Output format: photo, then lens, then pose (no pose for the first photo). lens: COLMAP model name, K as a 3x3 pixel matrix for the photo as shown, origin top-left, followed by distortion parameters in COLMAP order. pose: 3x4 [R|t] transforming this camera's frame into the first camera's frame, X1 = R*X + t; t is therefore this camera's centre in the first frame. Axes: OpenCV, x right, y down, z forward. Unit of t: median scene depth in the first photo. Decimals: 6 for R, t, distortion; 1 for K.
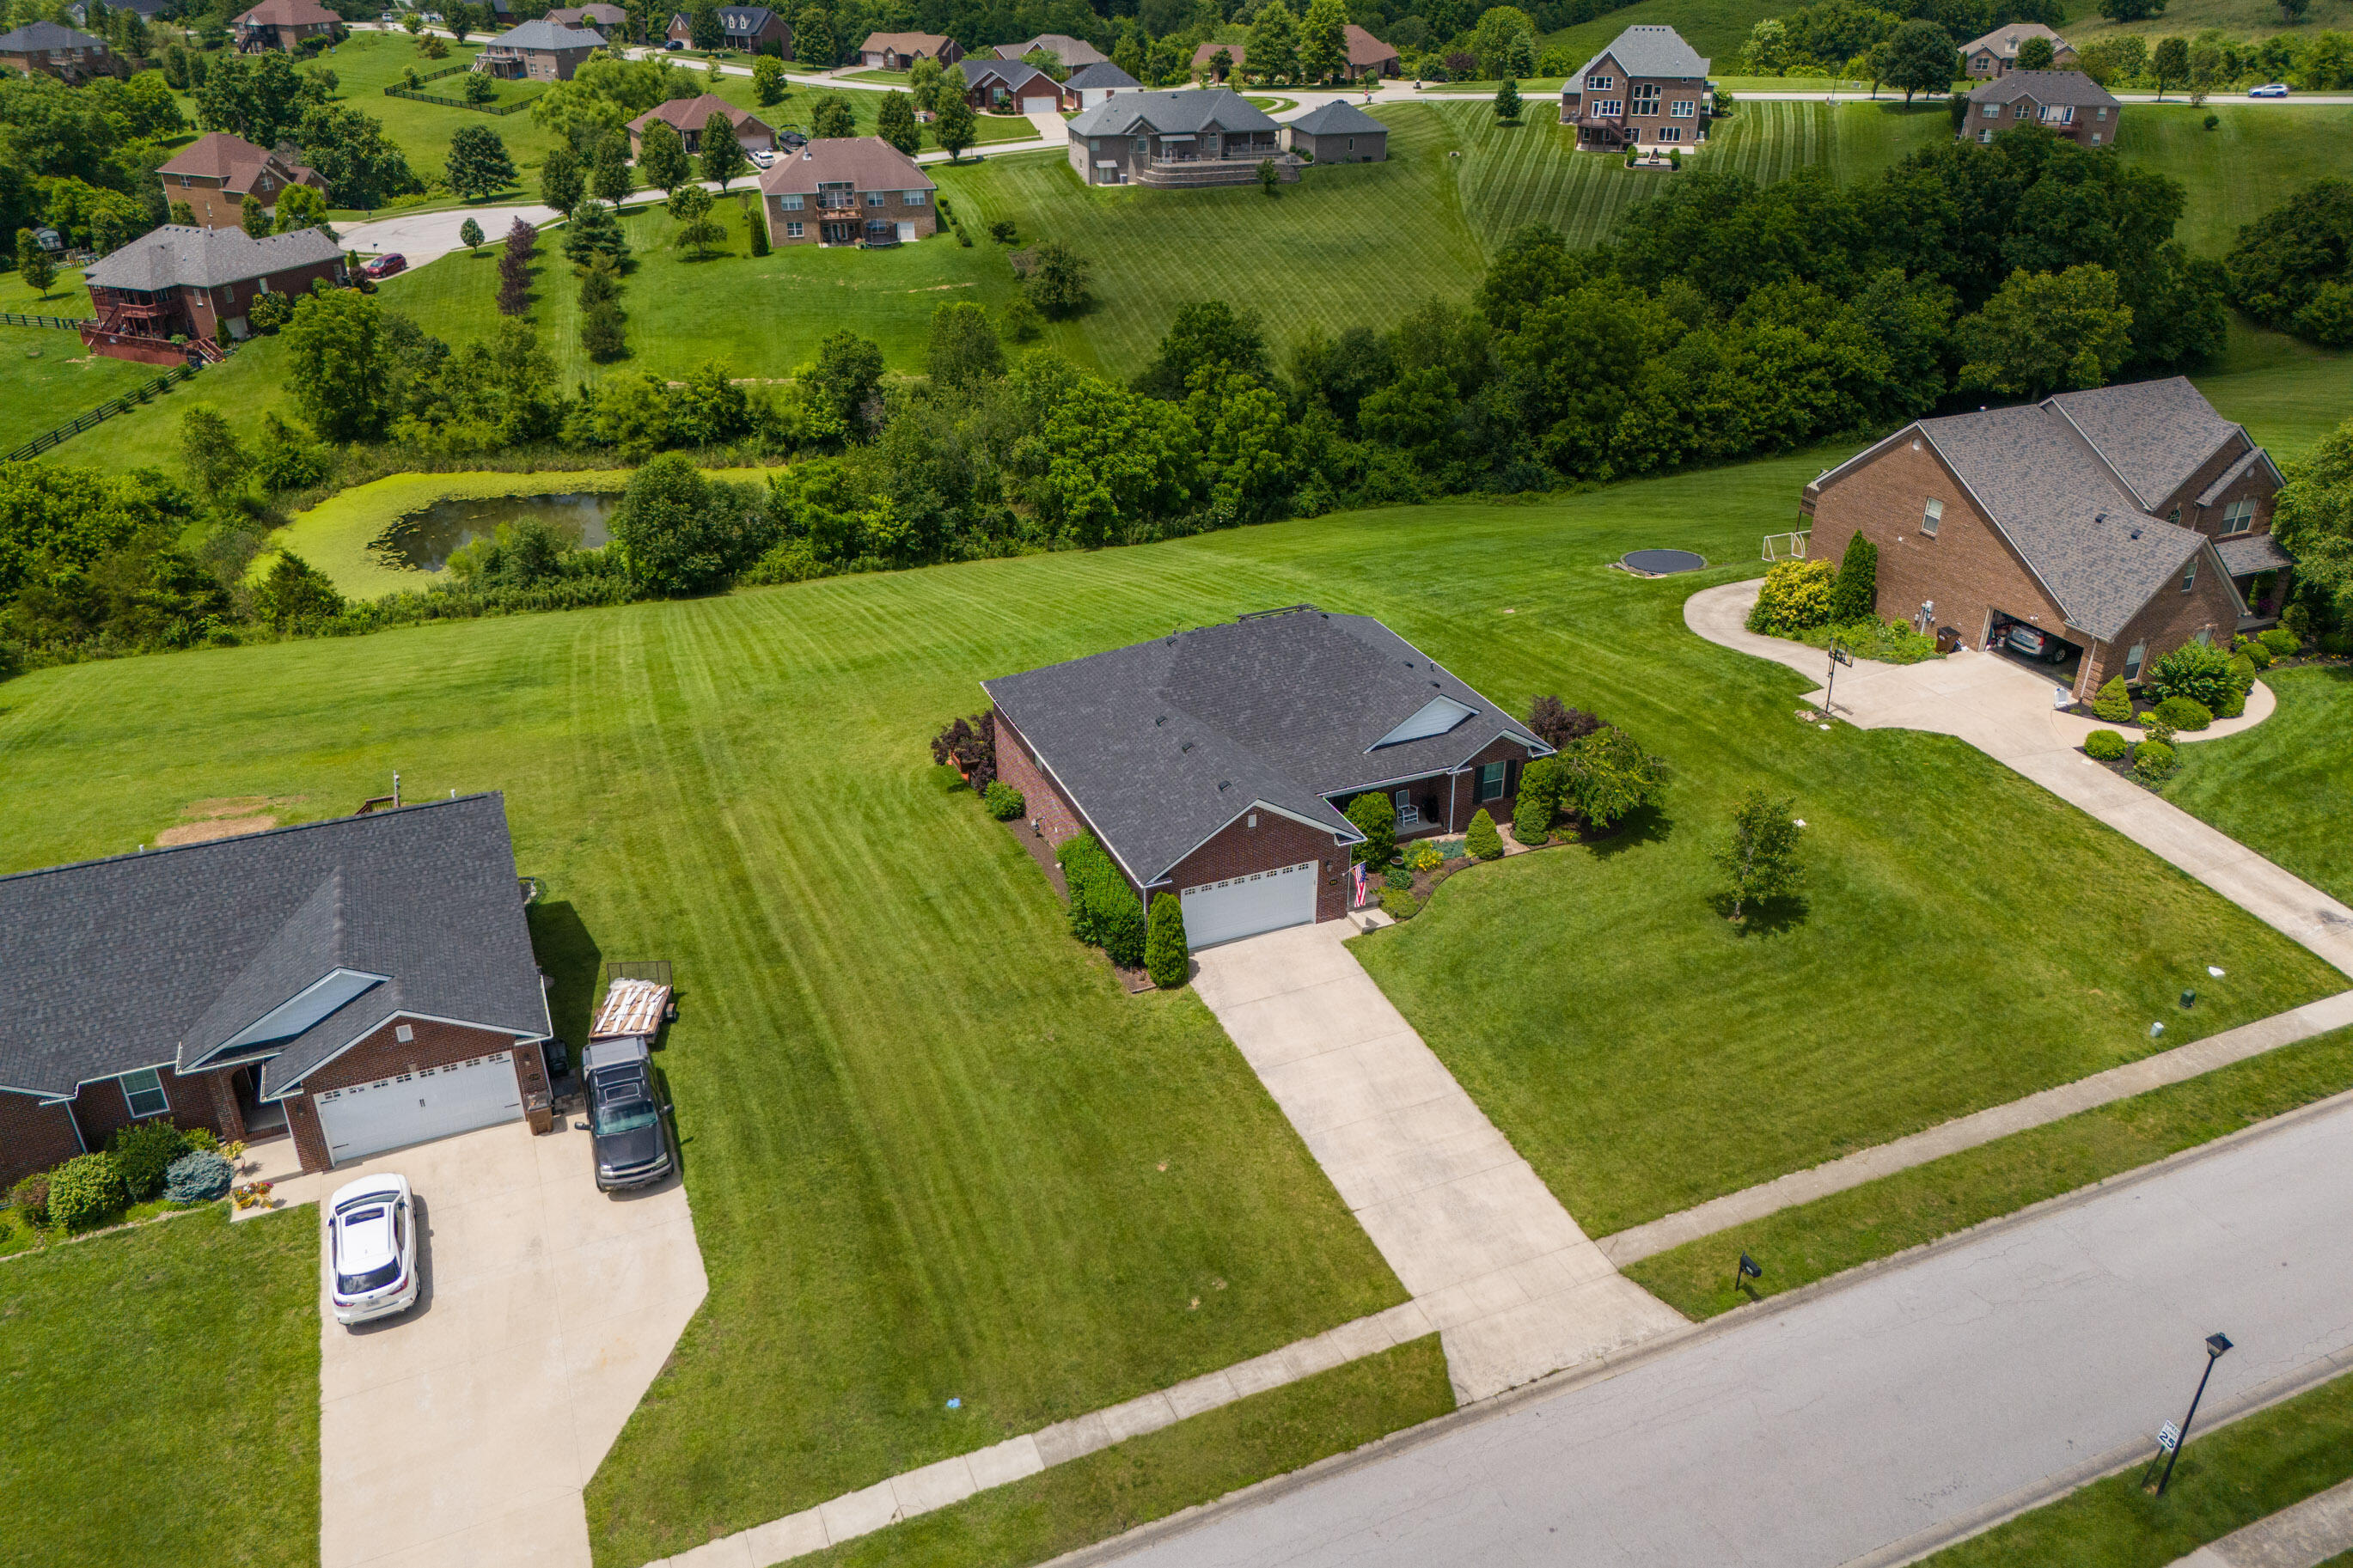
lens RADIAL K [[1735.4, 0, 1175.0], [0, 1735.4, 812.4], [0, 0, 1]] dist [0.060101, -0.051845]
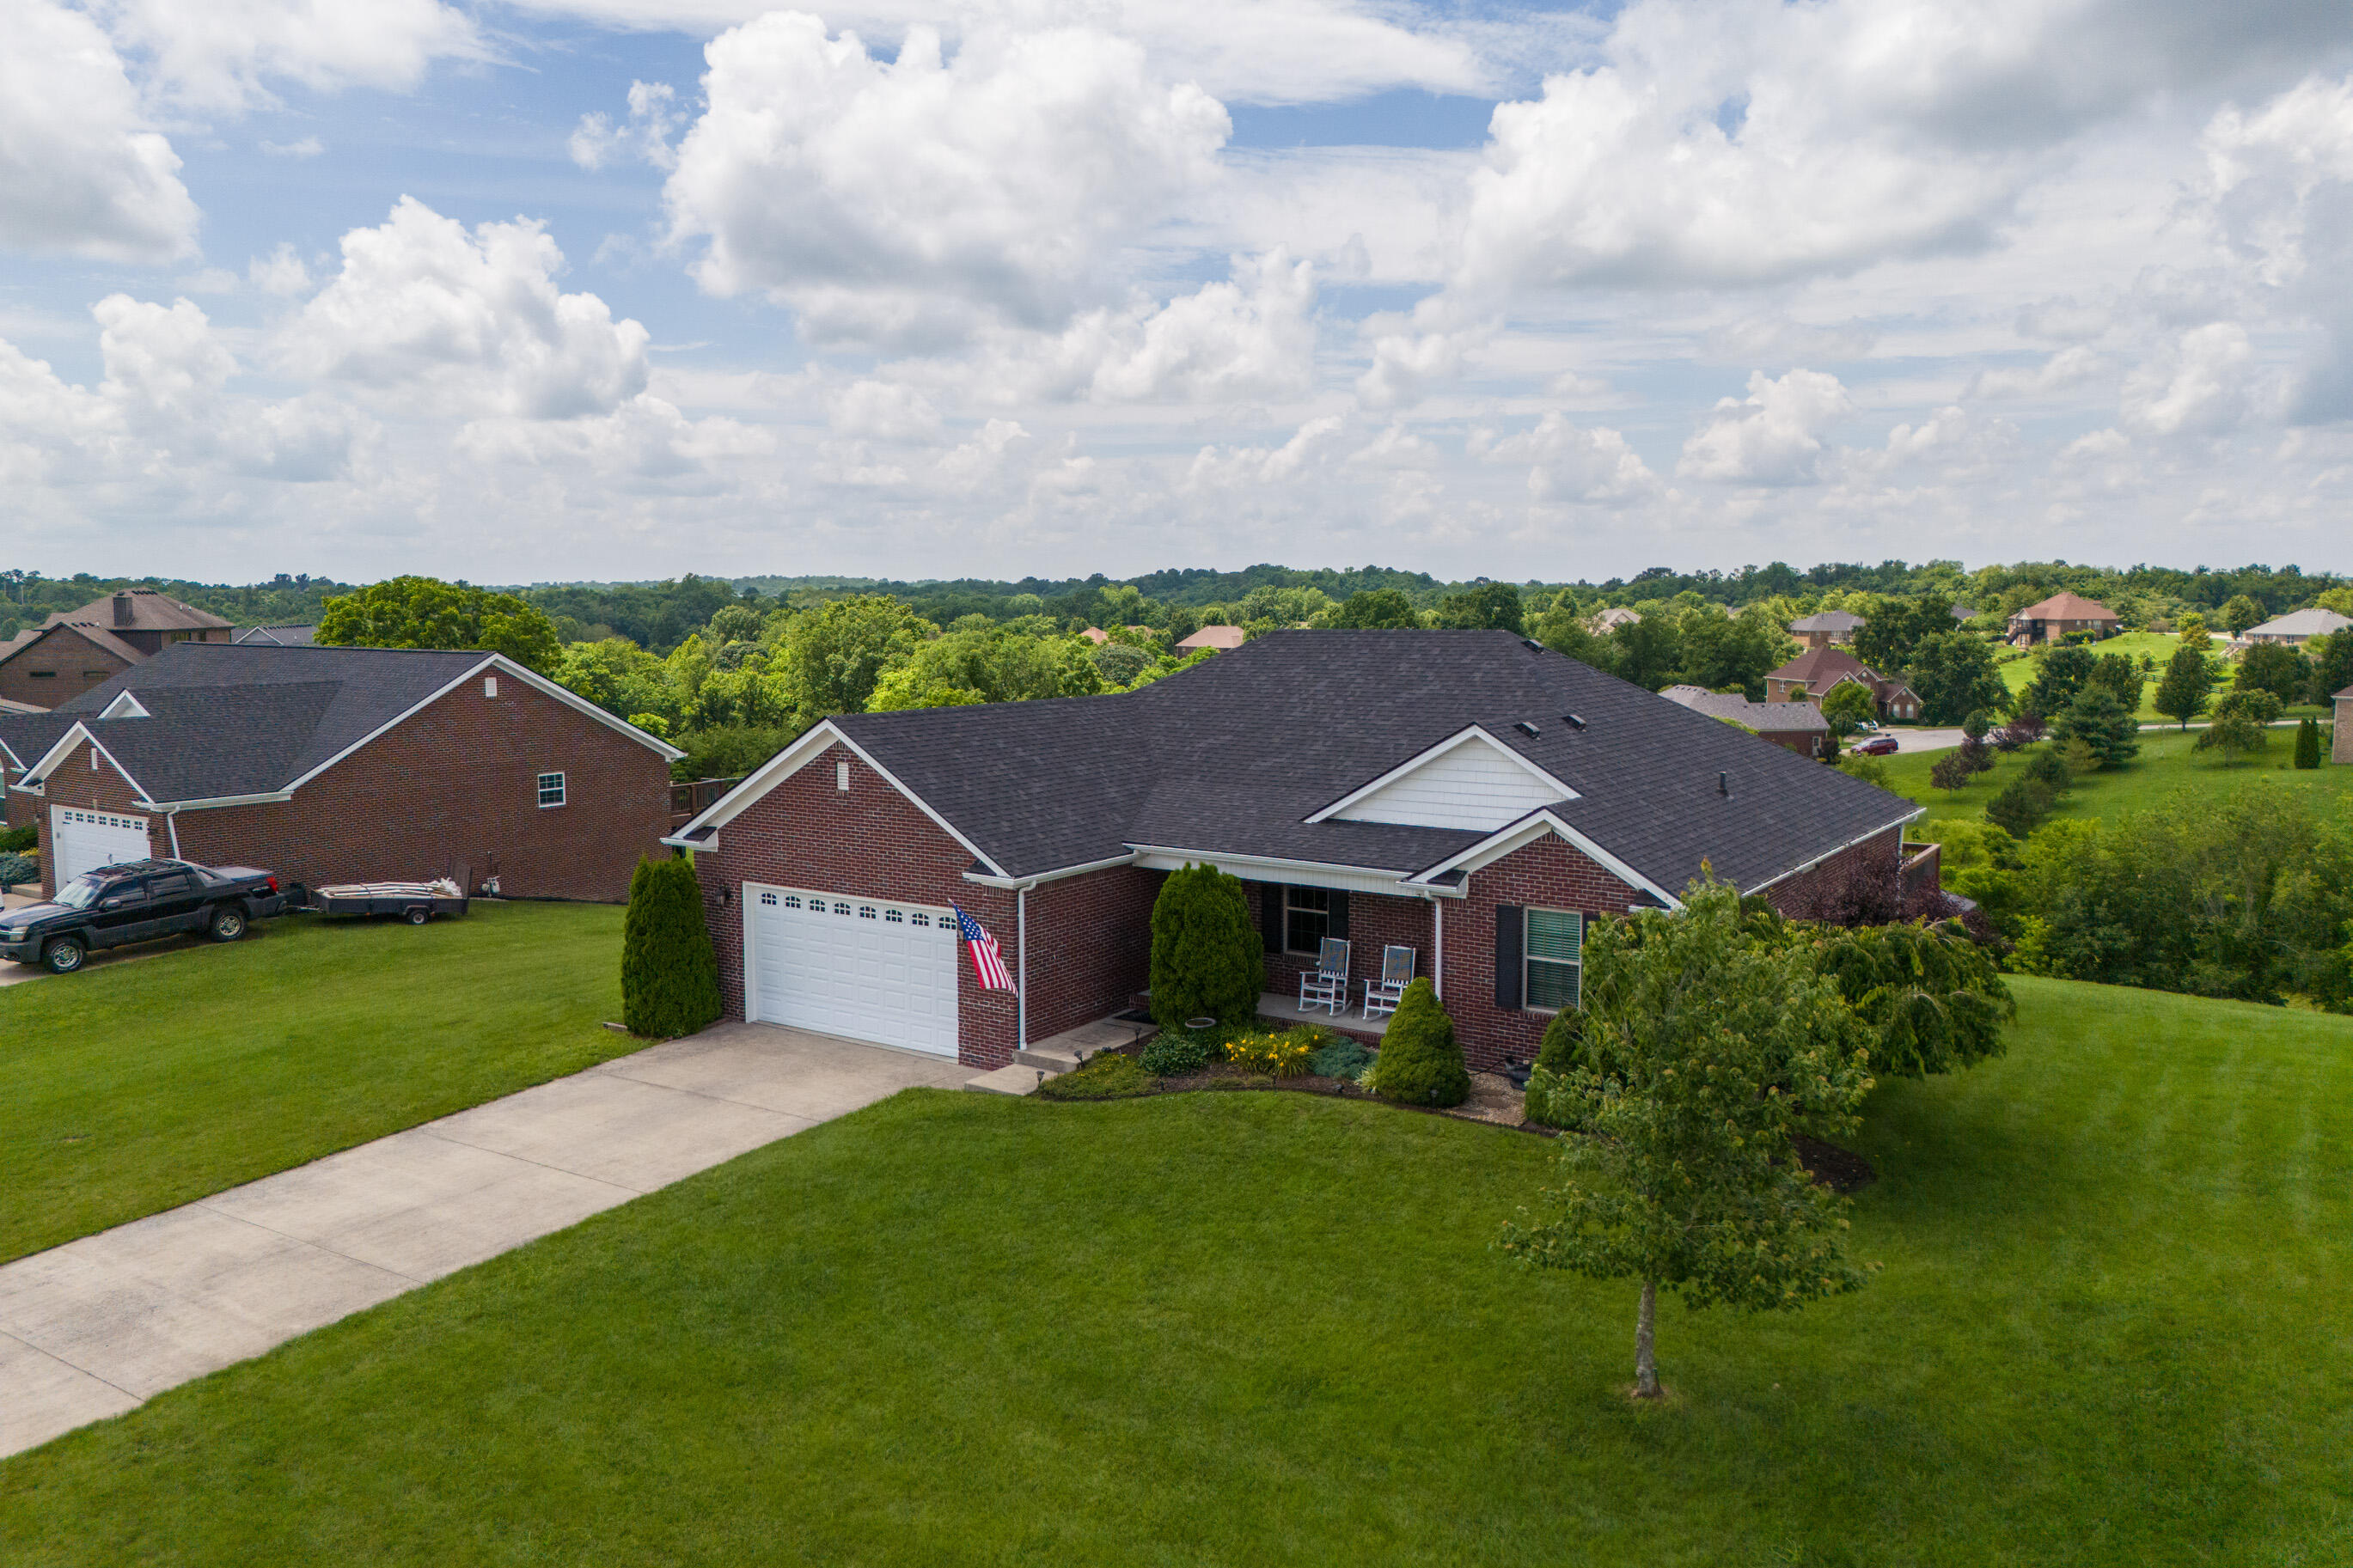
lens RADIAL K [[1735.4, 0, 1167.1], [0, 1735.4, 778.3], [0, 0, 1]] dist [0.060101, -0.051845]
pose [[0.534499, 0.087810, -0.840595, 0.243466], [-0.402203, 0.901175, -0.161606, 0.023072], [0.743333, 0.424468, 0.516995, 0.368384]]
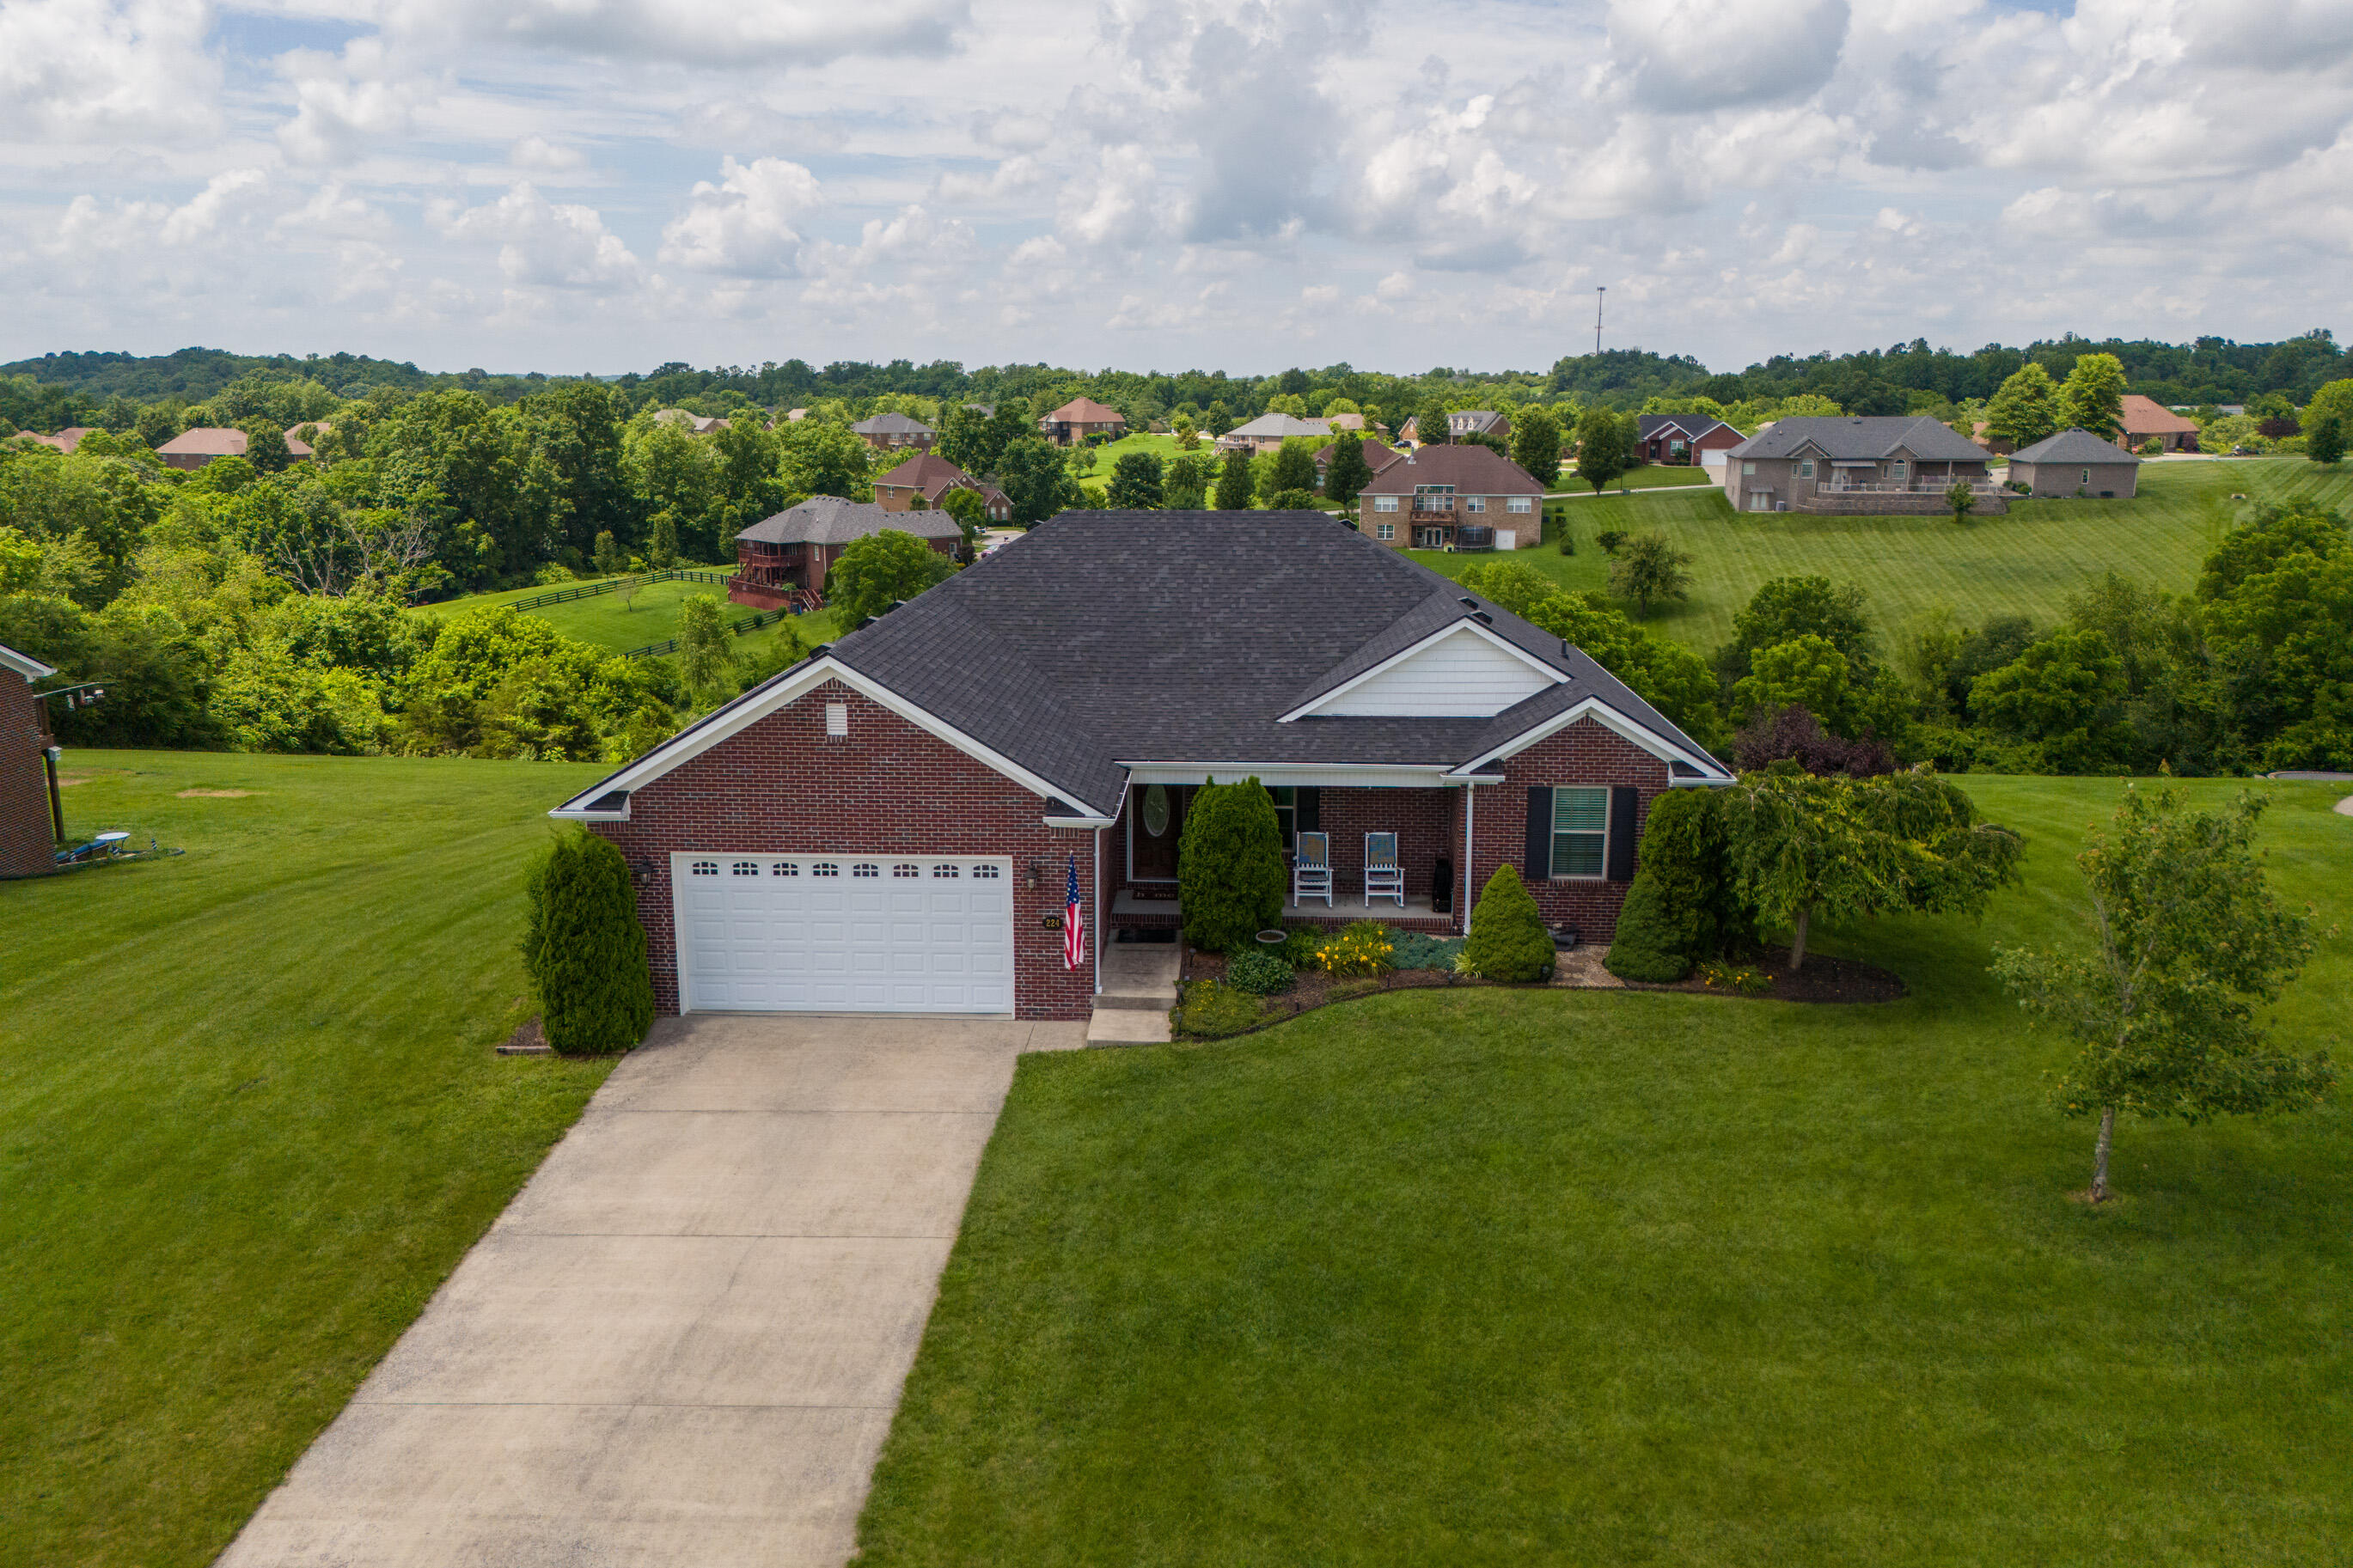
lens RADIAL K [[1735.4, 0, 1172.7], [0, 1735.4, 804.1], [0, 0, 1]] dist [0.060101, -0.051845]
pose [[0.900850, 0.101307, -0.422146, 0.143311], [-0.207754, 0.954418, -0.214299, 0.047271], [0.381194, 0.280754, 0.880834, 0.296104]]
